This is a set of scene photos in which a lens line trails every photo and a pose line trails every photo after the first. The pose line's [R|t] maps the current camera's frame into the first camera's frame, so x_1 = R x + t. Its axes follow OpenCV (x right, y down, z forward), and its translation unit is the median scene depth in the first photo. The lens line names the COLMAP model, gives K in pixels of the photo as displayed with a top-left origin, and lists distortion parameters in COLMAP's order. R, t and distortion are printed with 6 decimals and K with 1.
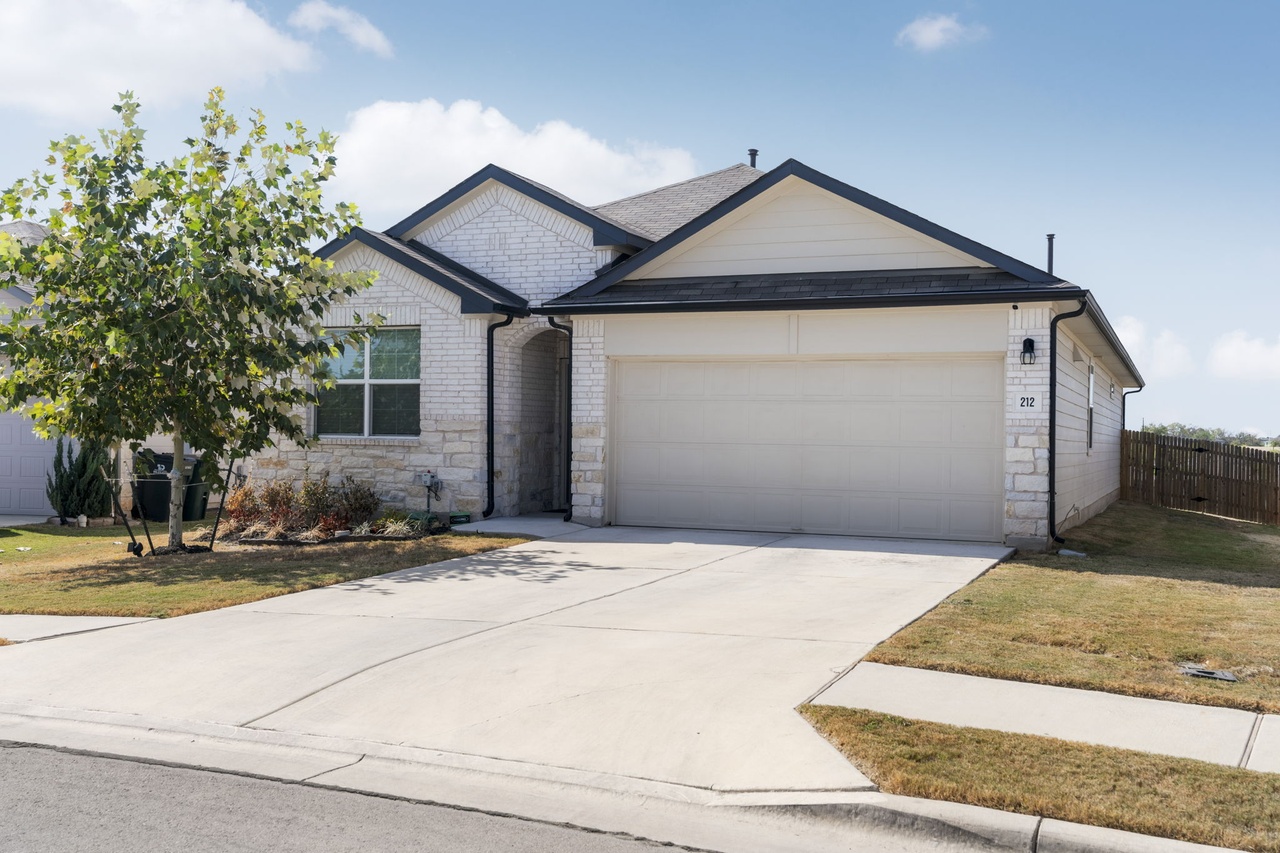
lens RADIAL K [[582.5, 0, 640.0], [0, 582.5, 435.8], [0, 0, 1]] dist [-0.006494, 0.000655]
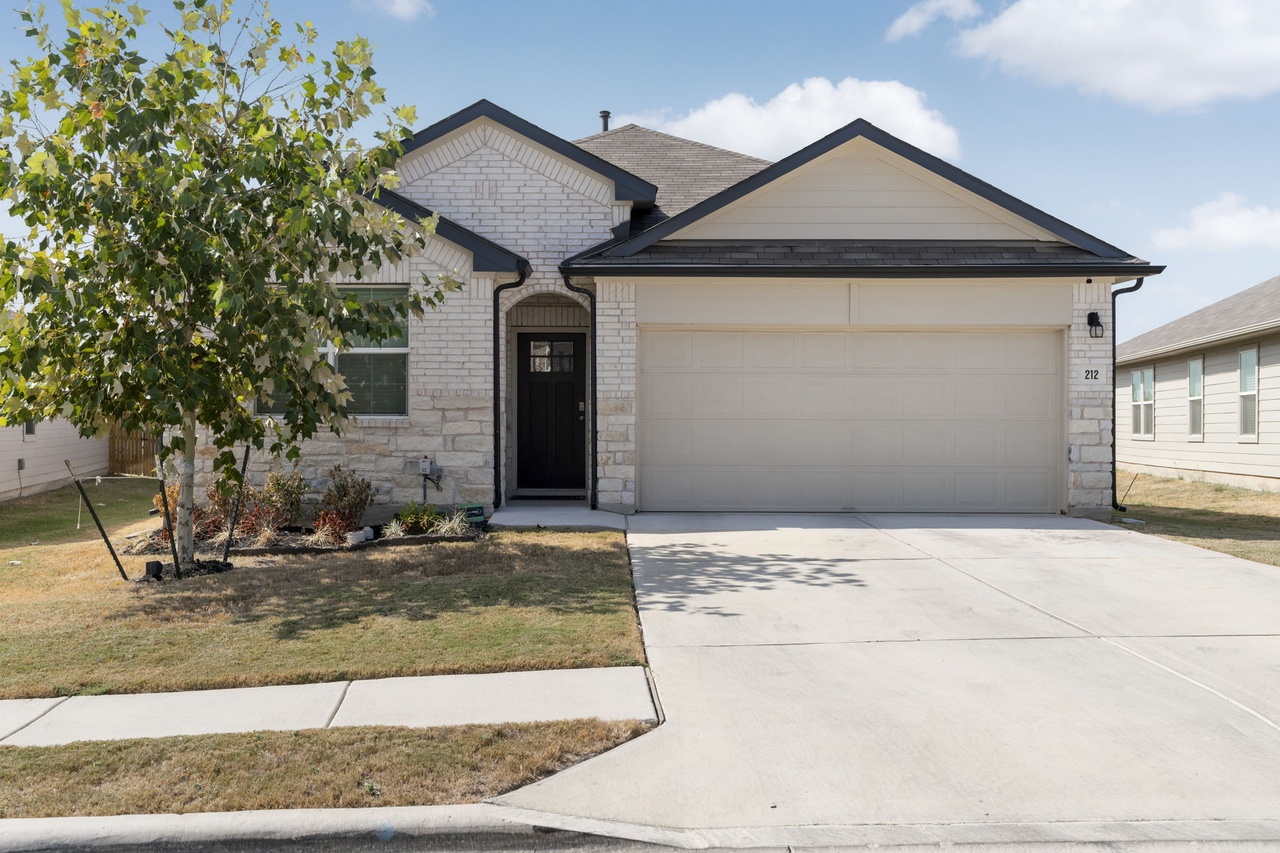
lens RADIAL K [[627.0, 0, 640.0], [0, 627.0, 408.5], [0, 0, 1]] dist [-0.001764, 0.000078]
pose [[0.982868, -0.010495, 0.184010, -0.226373], [0.011252, 0.999932, -0.003067, -0.002990], [-0.183965, 0.005085, 0.982920, 0.047961]]
